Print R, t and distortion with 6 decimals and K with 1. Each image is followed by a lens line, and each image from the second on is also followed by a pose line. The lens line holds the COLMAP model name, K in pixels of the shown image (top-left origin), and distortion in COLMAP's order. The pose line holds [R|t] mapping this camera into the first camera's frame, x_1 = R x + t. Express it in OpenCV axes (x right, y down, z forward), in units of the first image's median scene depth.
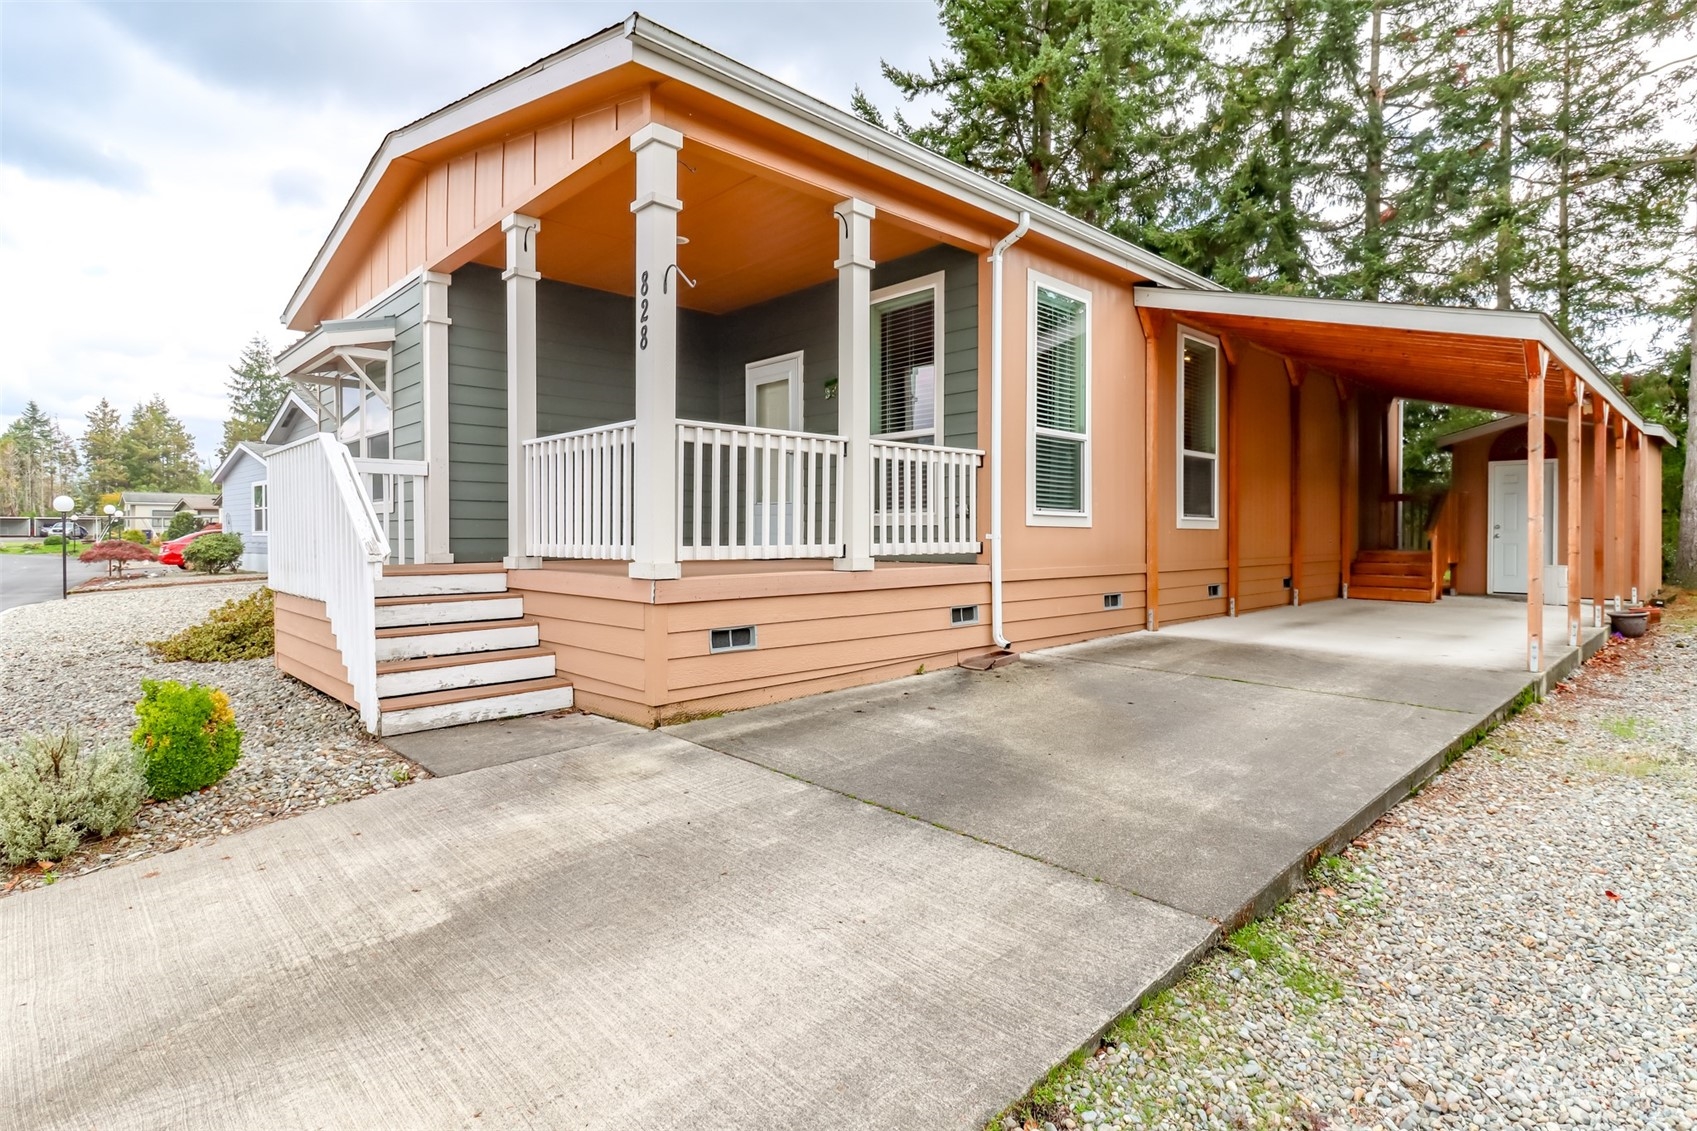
lens RADIAL K [[841.7, 0, 846.3], [0, 841.7, 553.2], [0, 0, 1]] dist [0.000563, 0.000011]
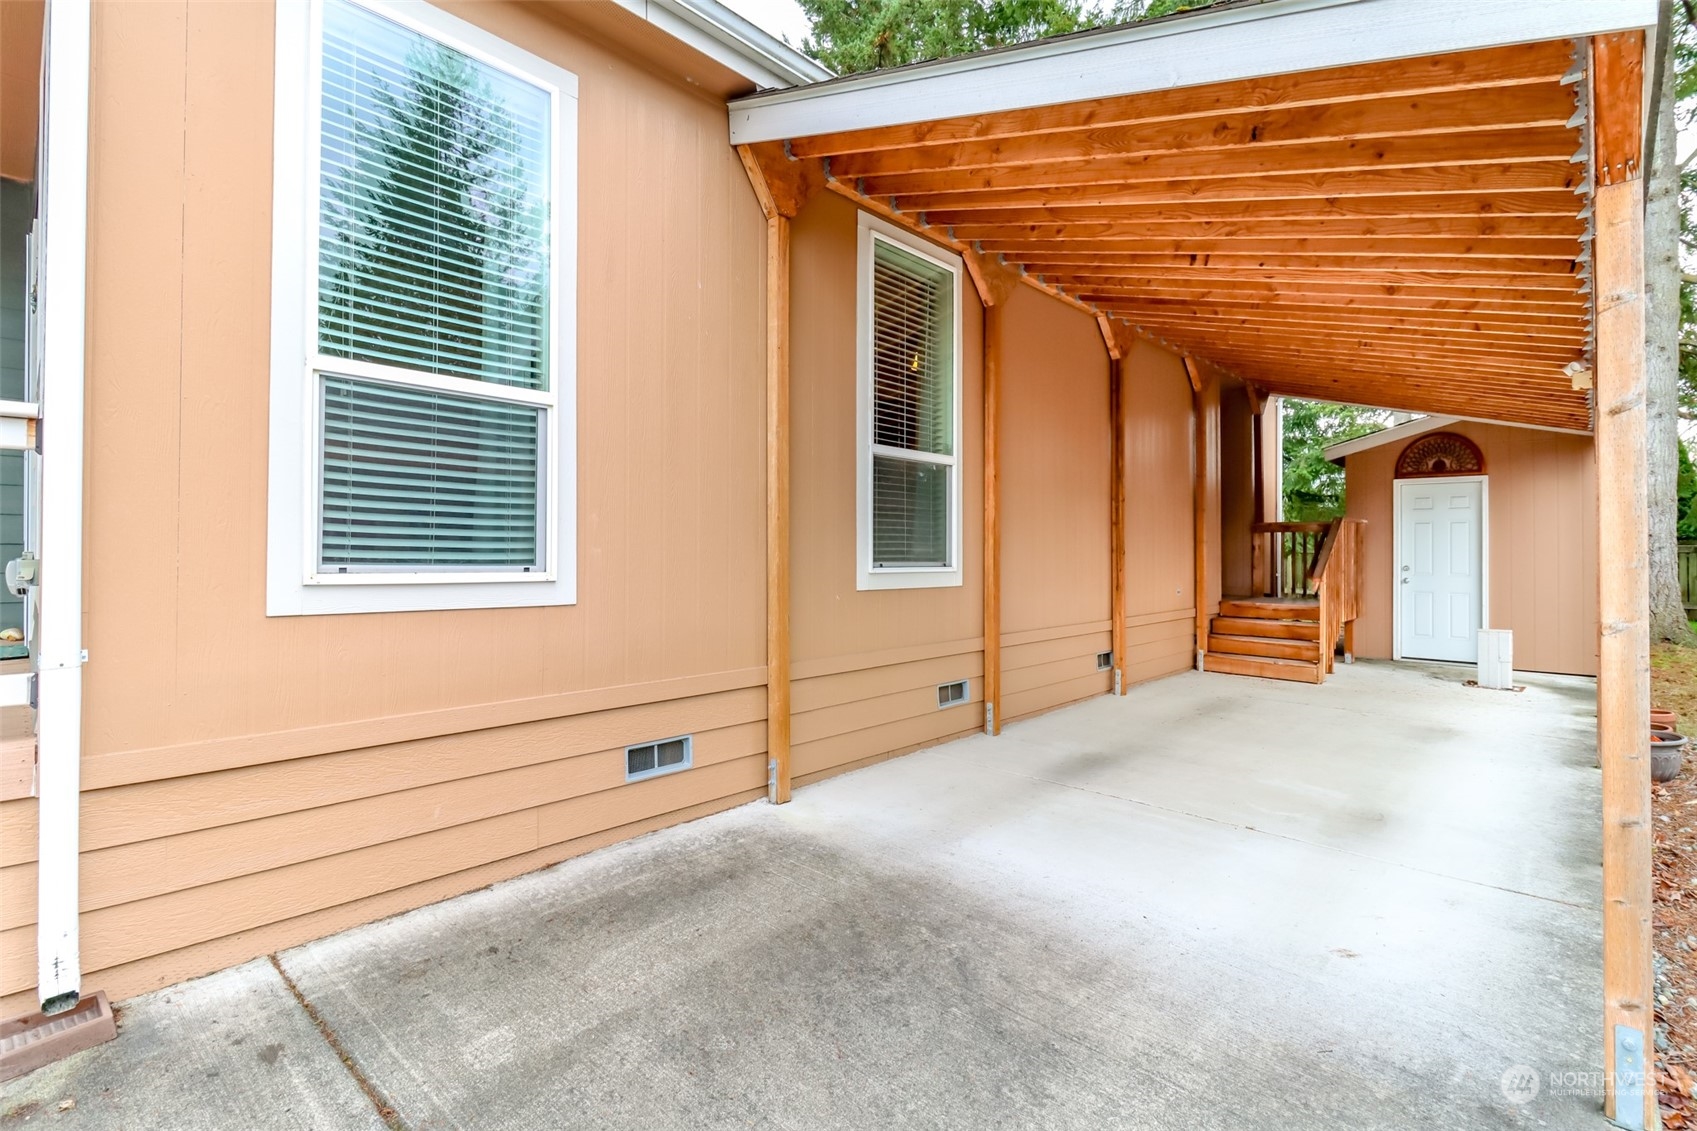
lens RADIAL K [[774.1, 0, 852.5], [0, 774.1, 560.9], [0, 0, 1]] dist [0.011023, -0.003657]
pose [[0.998042, 0.000799, 0.062547, 0.266383], [0.000025, 0.999913, -0.013172, -0.030808], [-0.062552, 0.013147, 0.997955, 0.377542]]
